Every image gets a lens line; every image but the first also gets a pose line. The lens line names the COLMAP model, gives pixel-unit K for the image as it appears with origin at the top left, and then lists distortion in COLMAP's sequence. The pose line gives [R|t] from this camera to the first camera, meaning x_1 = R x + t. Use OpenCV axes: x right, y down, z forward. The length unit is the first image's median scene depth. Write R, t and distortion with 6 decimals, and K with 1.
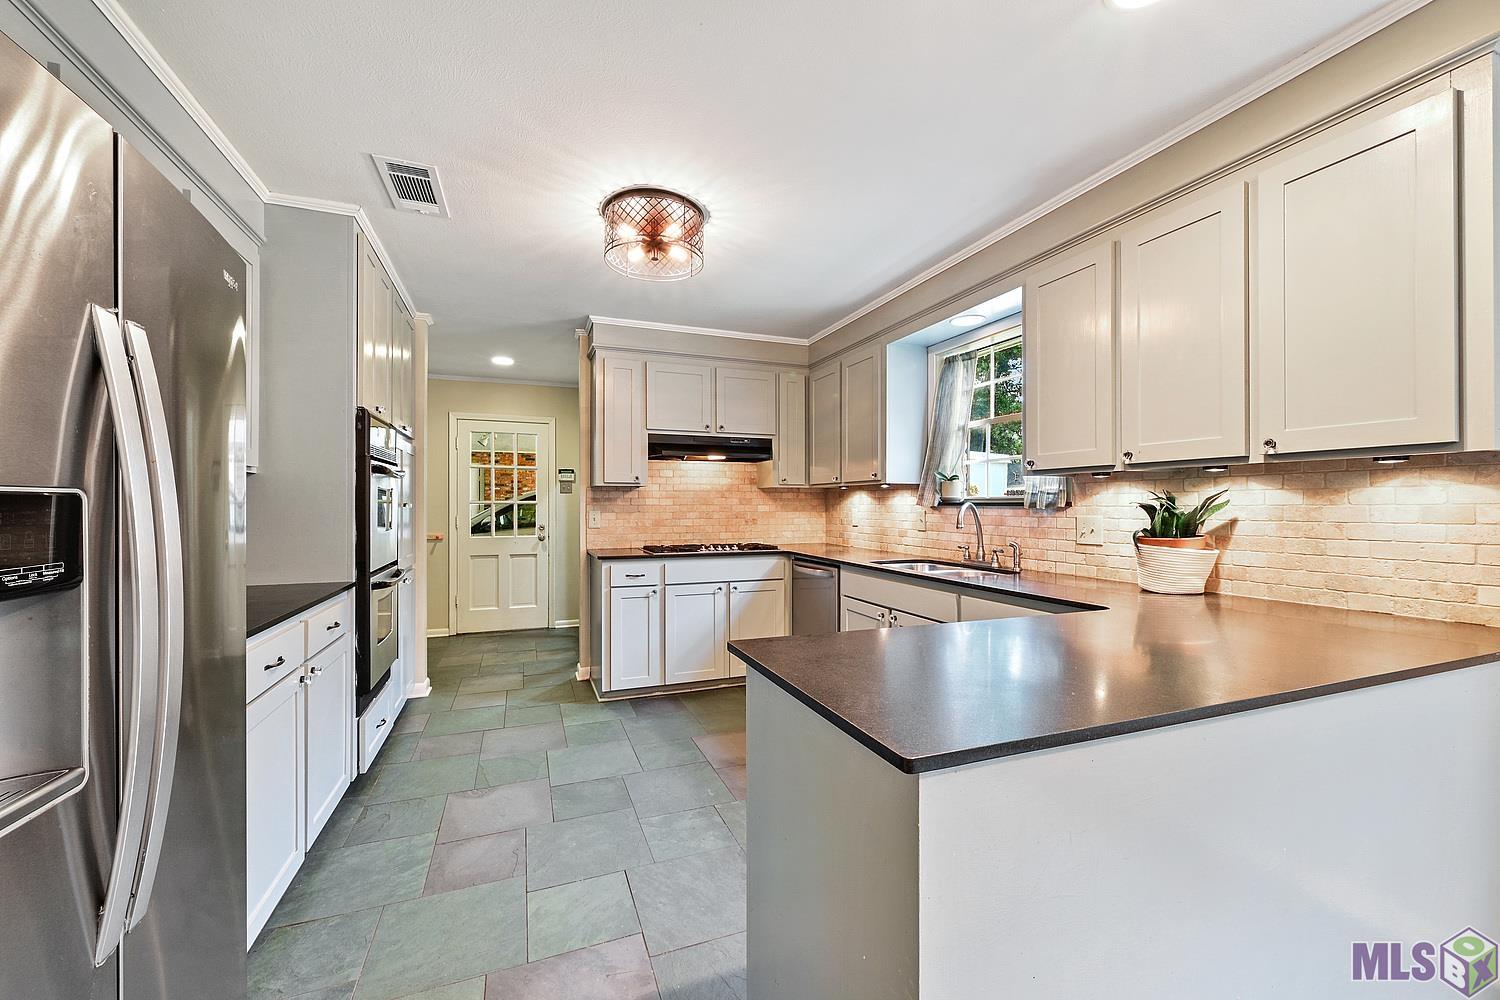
lens RADIAL K [[603.4, 0, 748.8], [0, 603.4, 500.5], [0, 0, 1]] dist [-0.000468, -0.000144]
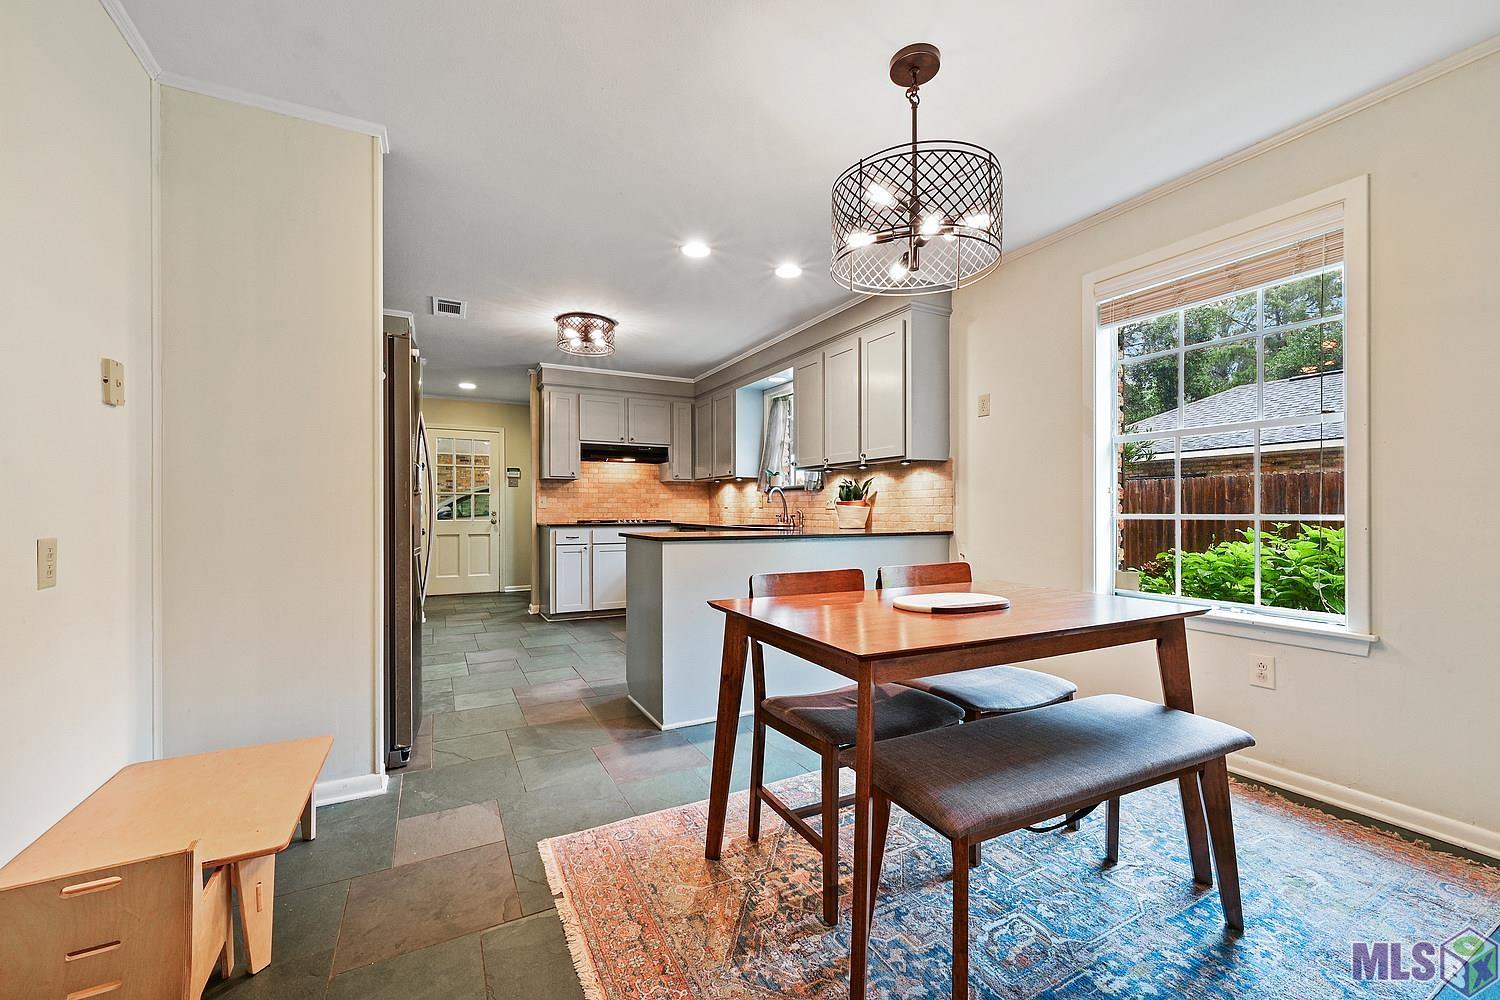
lens RADIAL K [[603.4, 0, 752.1], [0, 603.4, 510.7], [0, 0, 1]] dist [-0.000468, -0.000144]
pose [[0.992657, -0.000436, 0.120964, 0.073133], [-0.000716, 0.999955, 0.009477, 0.041711], [-0.120963, -0.009494, 0.992612, -0.536290]]
